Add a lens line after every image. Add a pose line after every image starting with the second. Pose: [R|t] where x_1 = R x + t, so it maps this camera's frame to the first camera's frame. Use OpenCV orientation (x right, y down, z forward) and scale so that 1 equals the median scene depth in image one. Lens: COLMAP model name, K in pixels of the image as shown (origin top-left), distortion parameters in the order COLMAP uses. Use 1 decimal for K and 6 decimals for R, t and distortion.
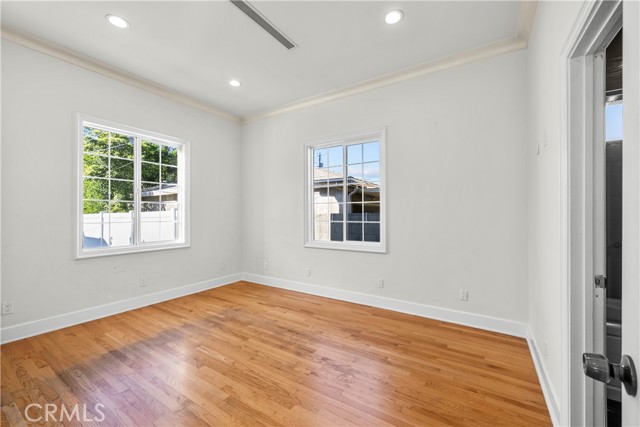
lens RADIAL K [[260.5, 0, 319.3], [0, 260.5, 215.0], [0, 0, 1]] dist [-0.000866, 0.000607]
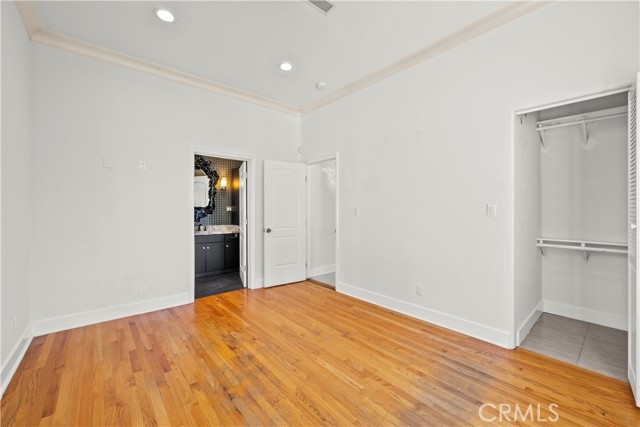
lens RADIAL K [[260.5, 0, 318.0], [0, 260.5, 213.1], [0, 0, 1]] dist [-0.000866, 0.000607]
pose [[-0.956236, -0.000728, 0.292594, -0.593331], [0.000712, 0.999988, 0.004814, 0.001070], [-0.292594, 0.004812, -0.956225, 1.842099]]
